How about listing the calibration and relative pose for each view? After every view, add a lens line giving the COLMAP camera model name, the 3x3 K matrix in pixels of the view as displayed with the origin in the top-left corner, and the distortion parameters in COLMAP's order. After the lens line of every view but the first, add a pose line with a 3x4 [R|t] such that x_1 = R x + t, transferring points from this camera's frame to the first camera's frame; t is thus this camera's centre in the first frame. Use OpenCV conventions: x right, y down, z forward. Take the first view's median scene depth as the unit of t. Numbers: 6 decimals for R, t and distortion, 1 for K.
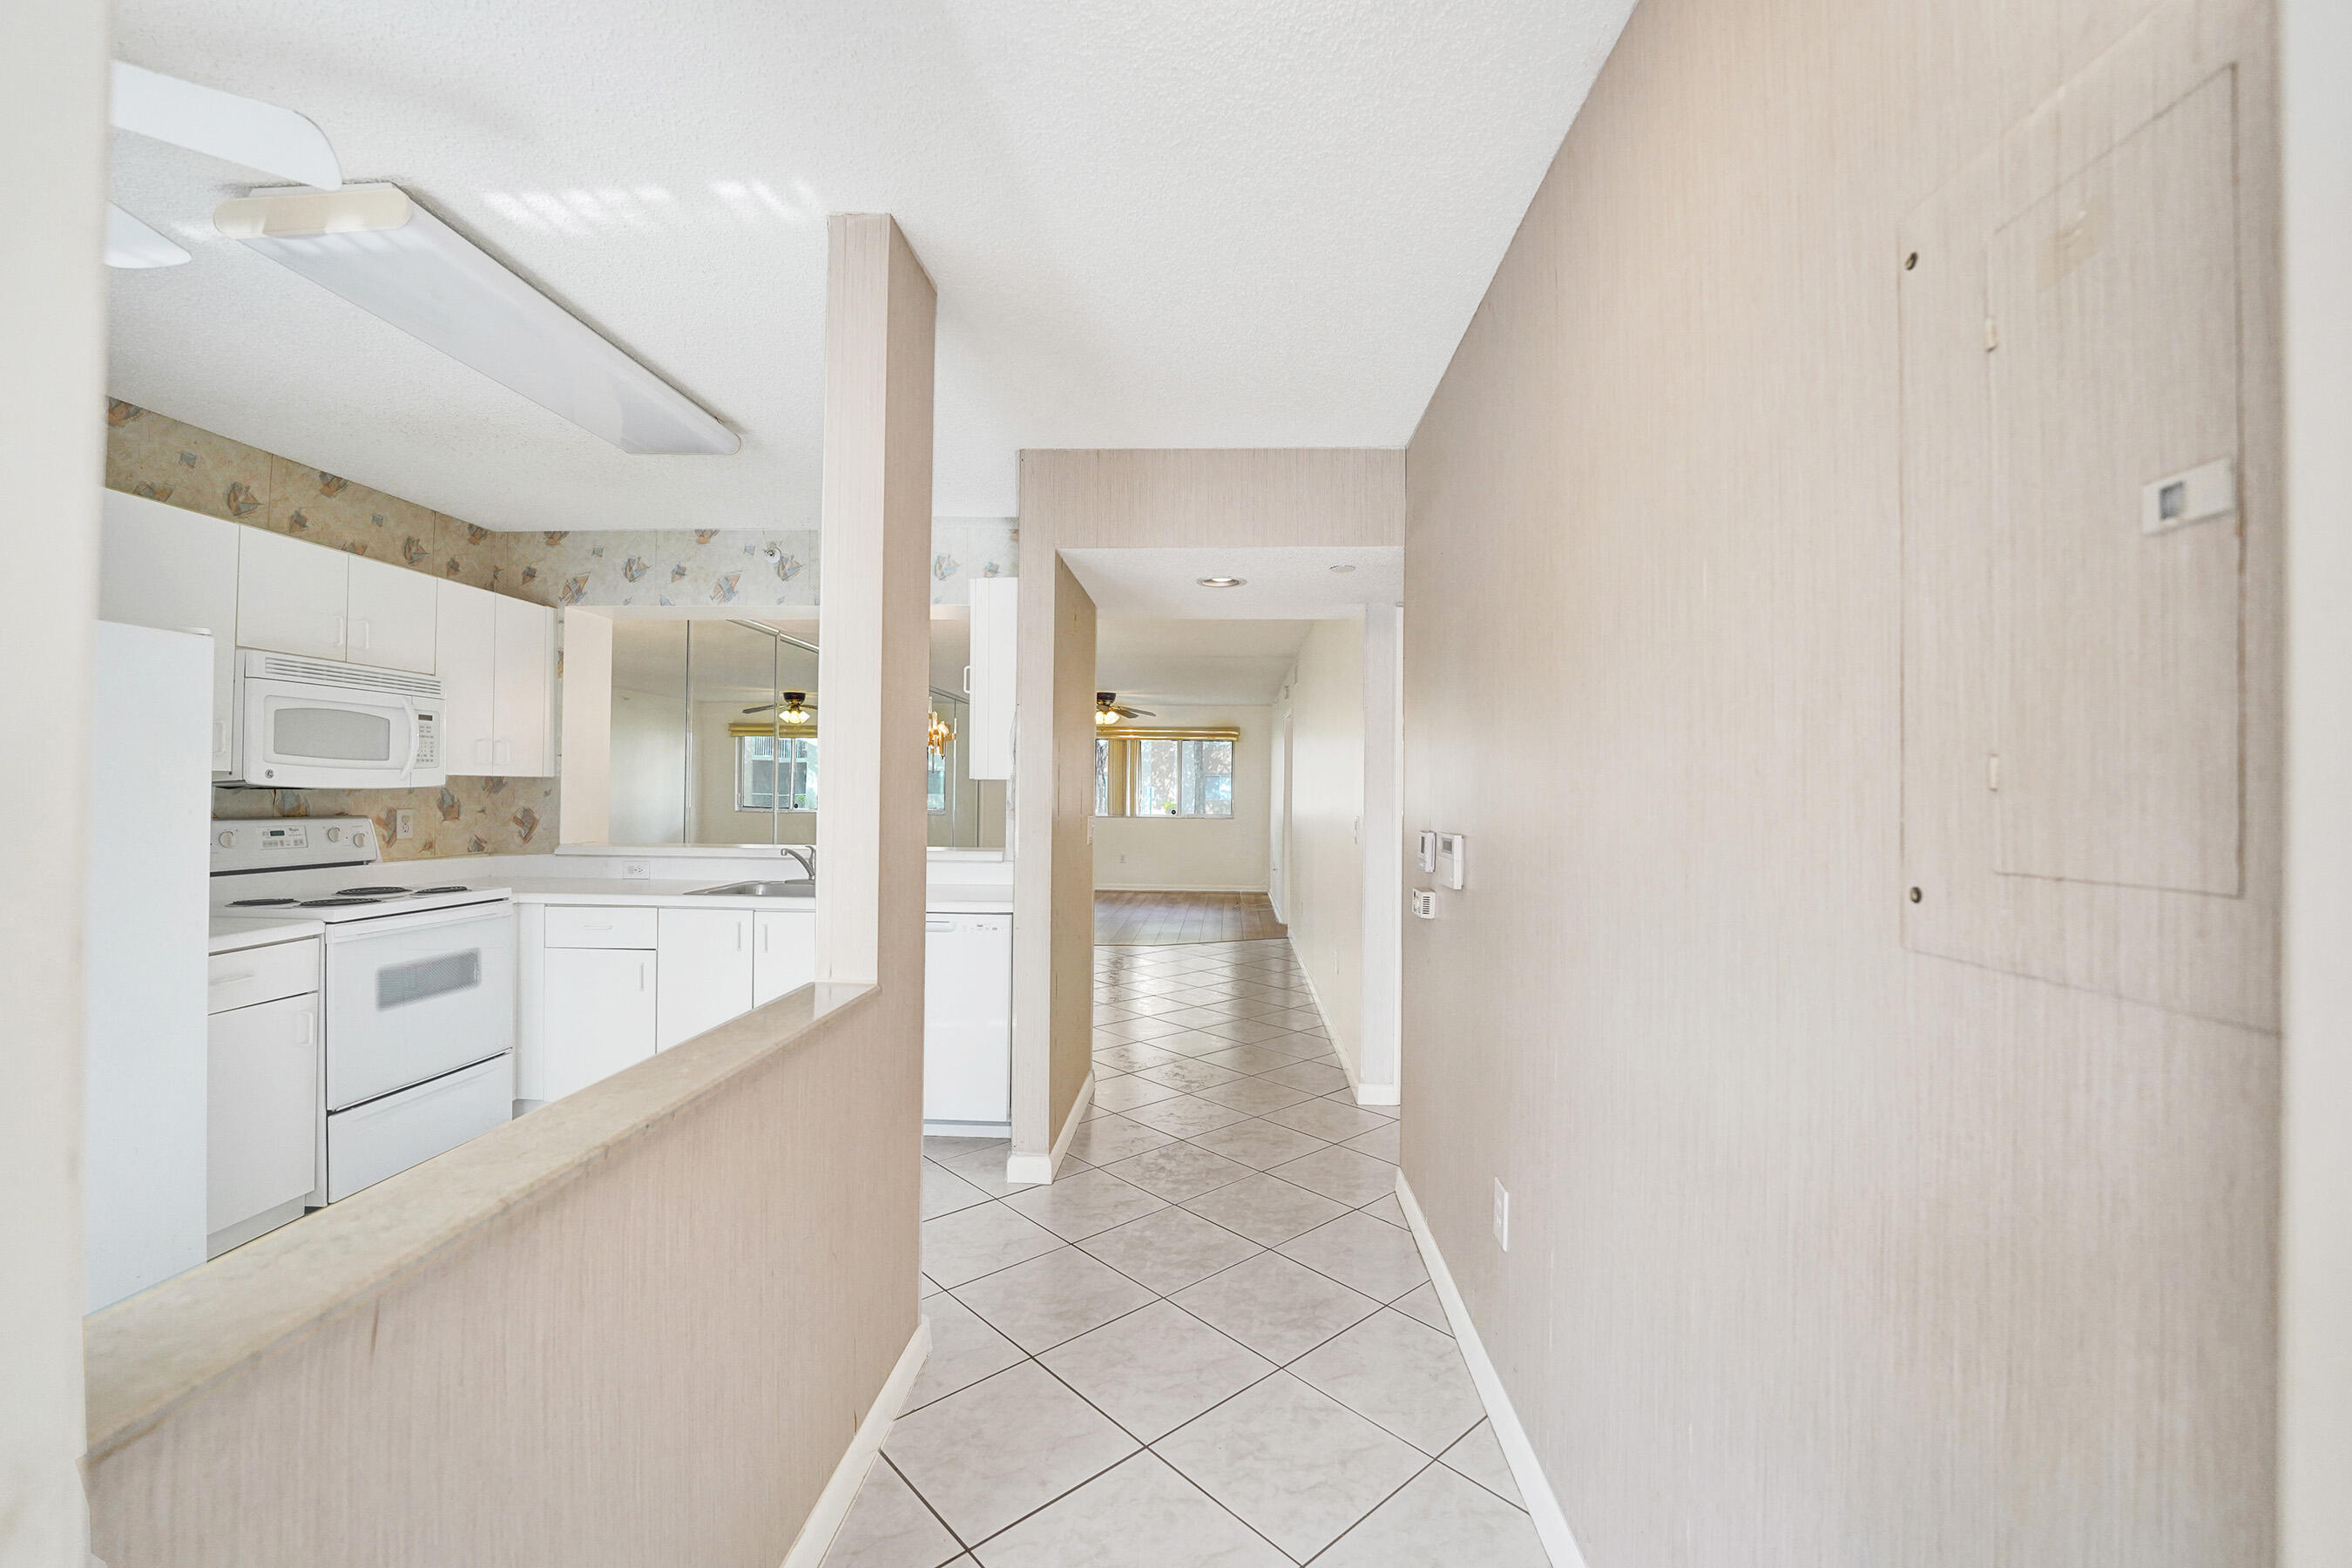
lens RADIAL K [[963.2, 0, 1170.6], [0, 963.2, 781.7], [0, 0, 1]] dist [-0.027950, 0.002743]
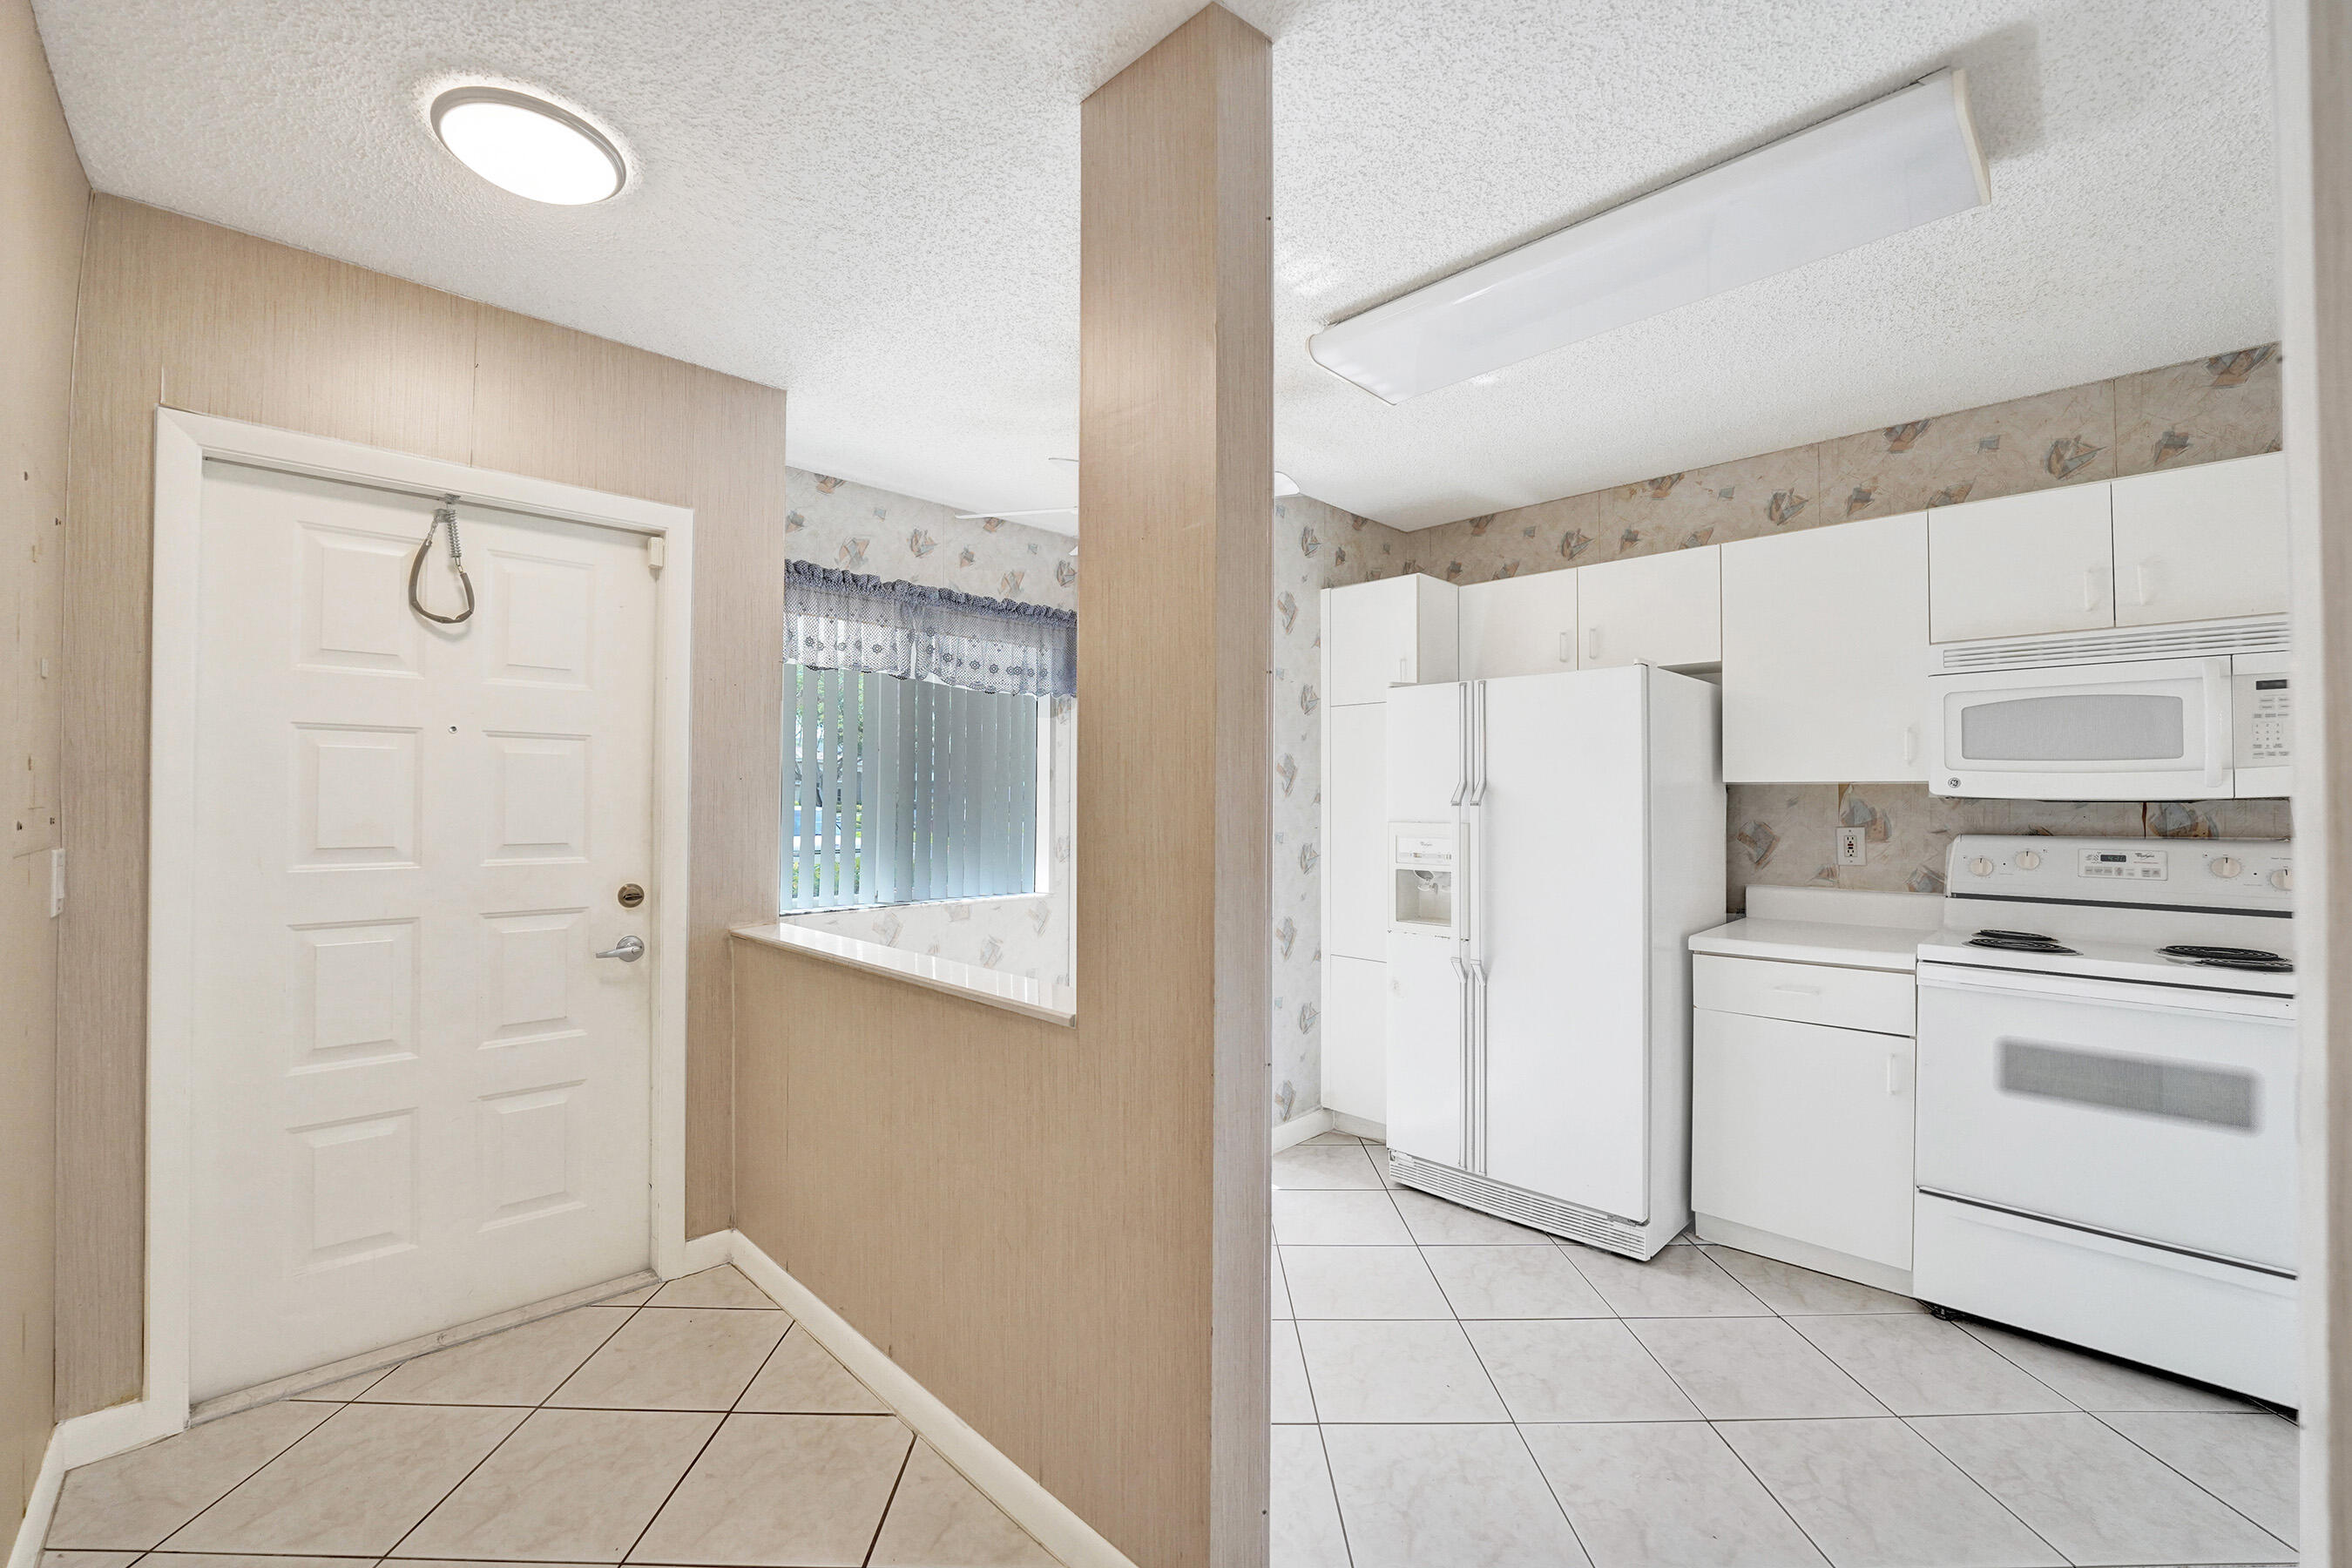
lens RADIAL K [[963.2, 0, 1169.1], [0, 963.2, 787.5], [0, 0, 1]] dist [-0.027950, 0.002743]
pose [[-0.670613, -0.026894, -0.741319, 0.143246], [-0.007074, 0.999529, -0.029863, 0.022895], [0.741773, -0.014782, -0.670488, 0.867396]]
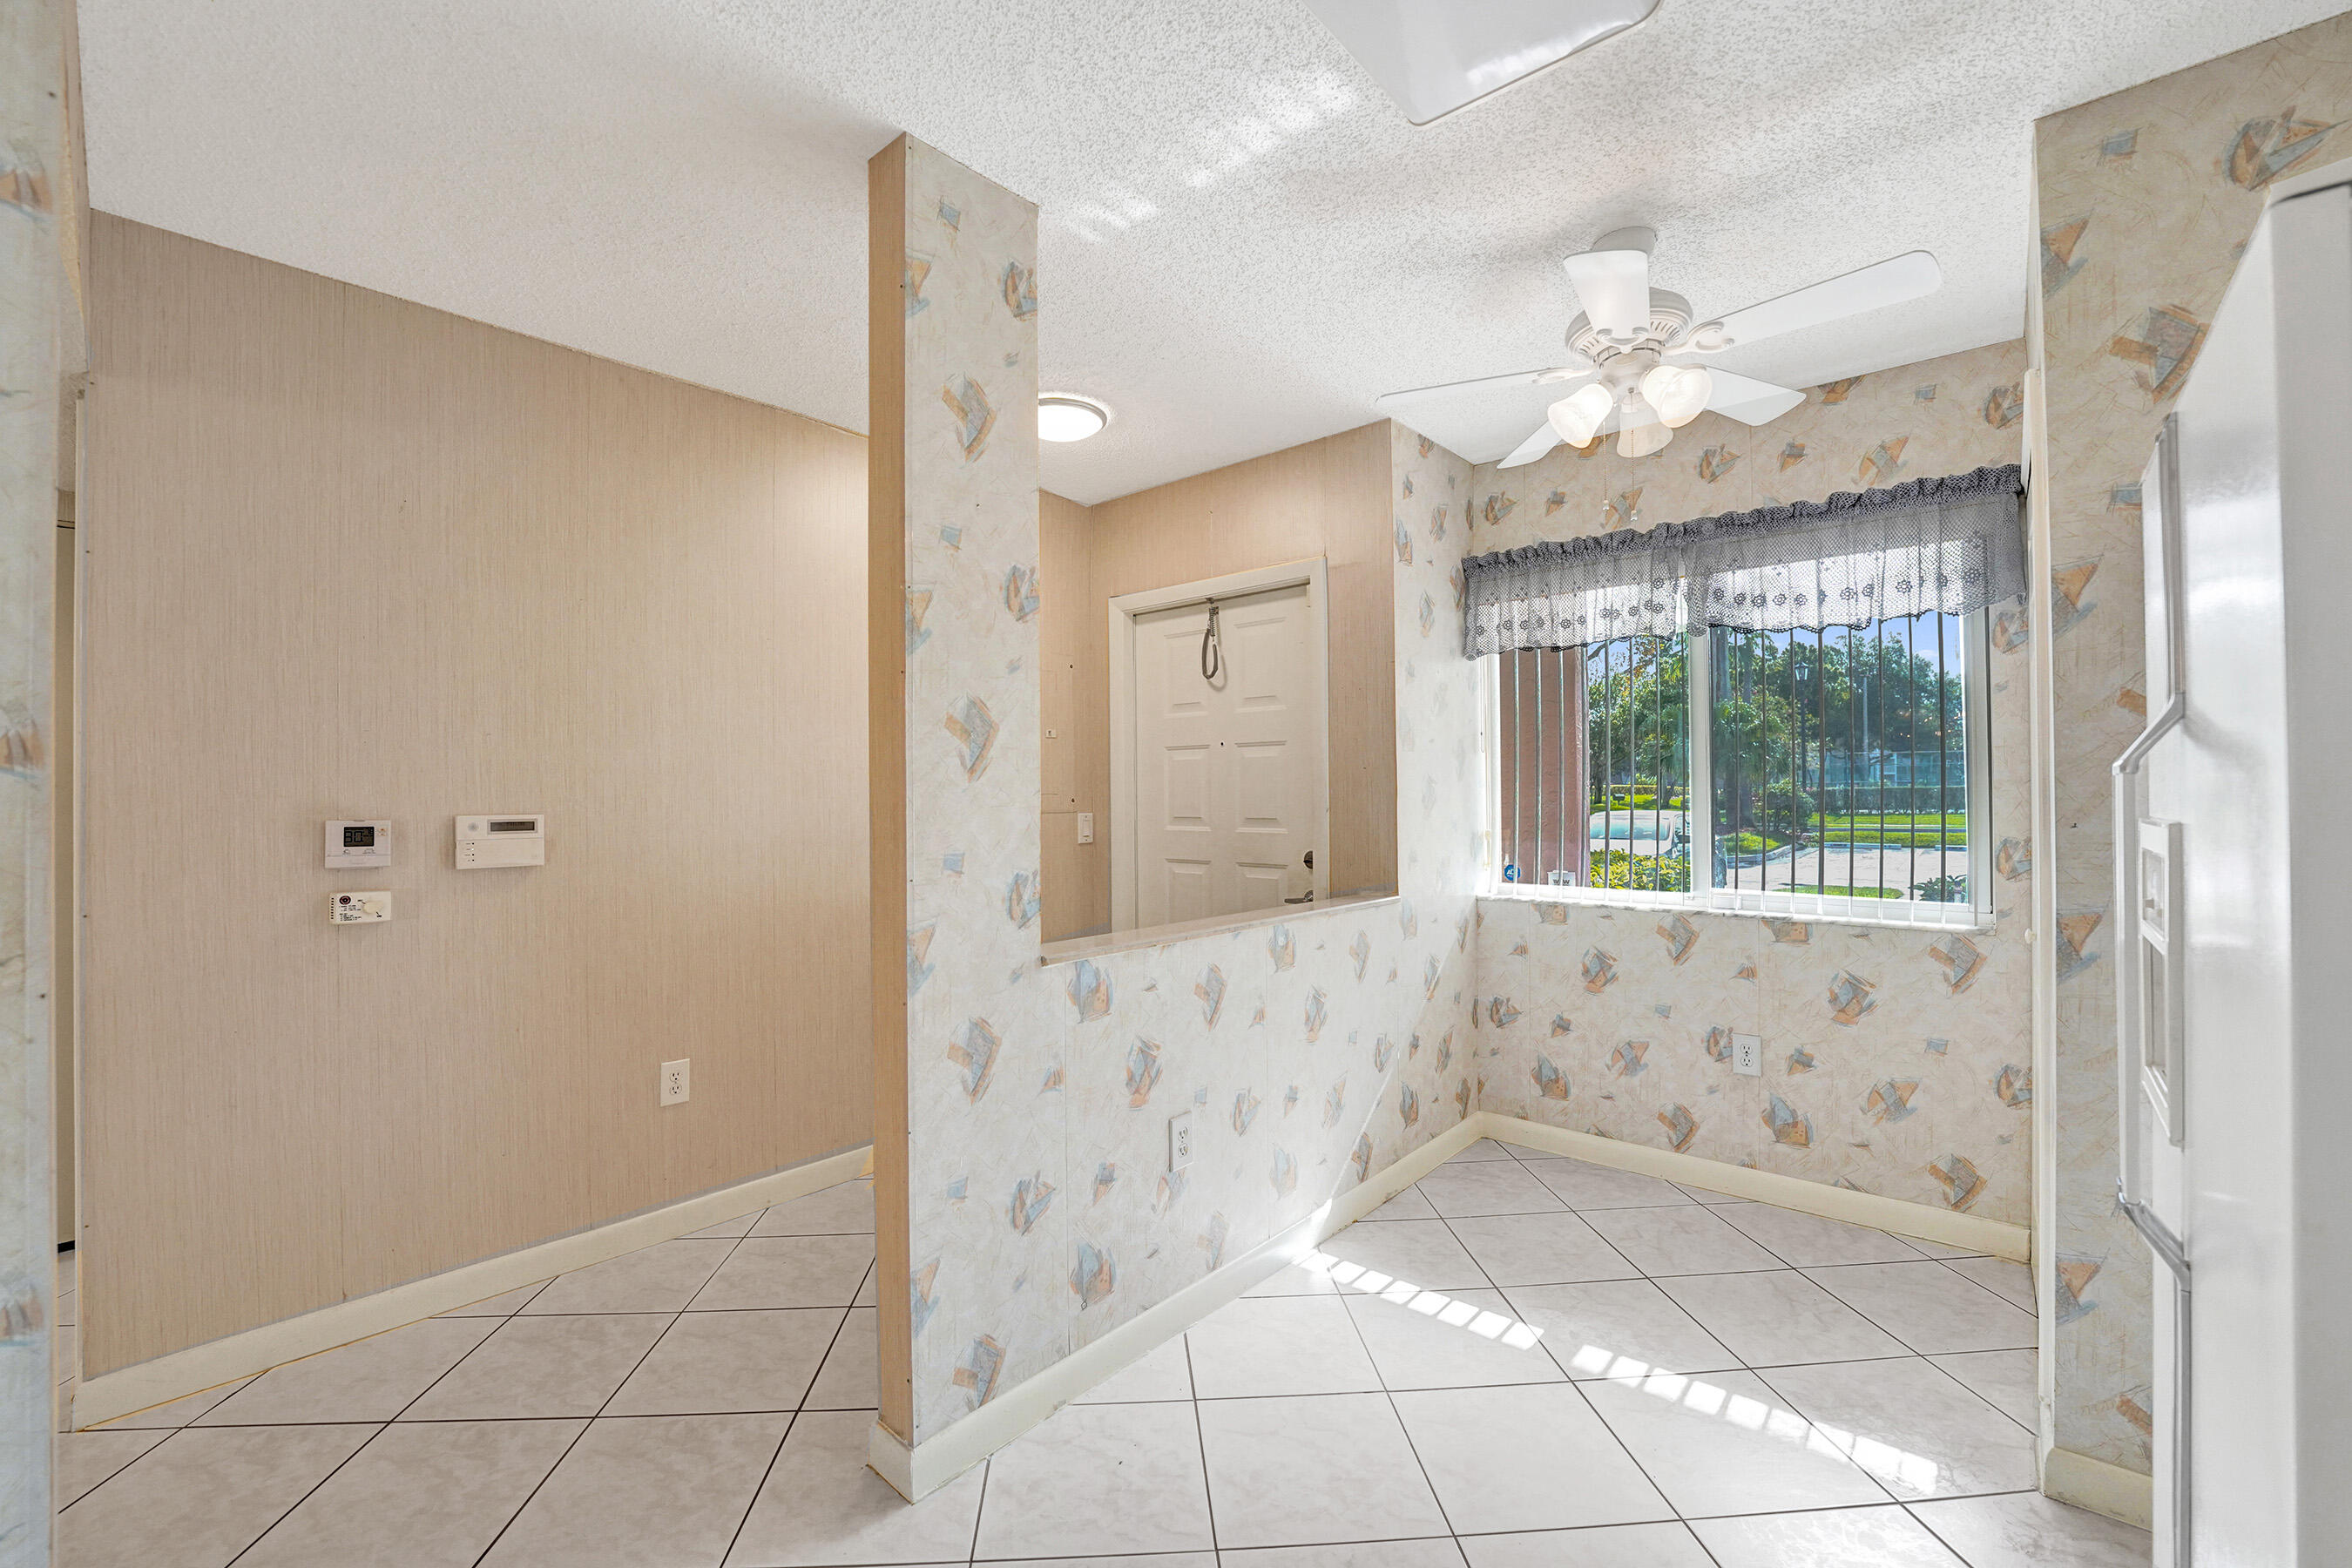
lens RADIAL K [[963.2, 0, 1167.0], [0, 963.2, 786.1], [0, 0, 1]] dist [-0.027950, 0.002743]
pose [[-0.785777, -0.002177, 0.618506, -0.595991], [-0.008578, 0.999936, -0.007379, 0.020808], [-0.618451, -0.011103, -0.785745, 0.923101]]
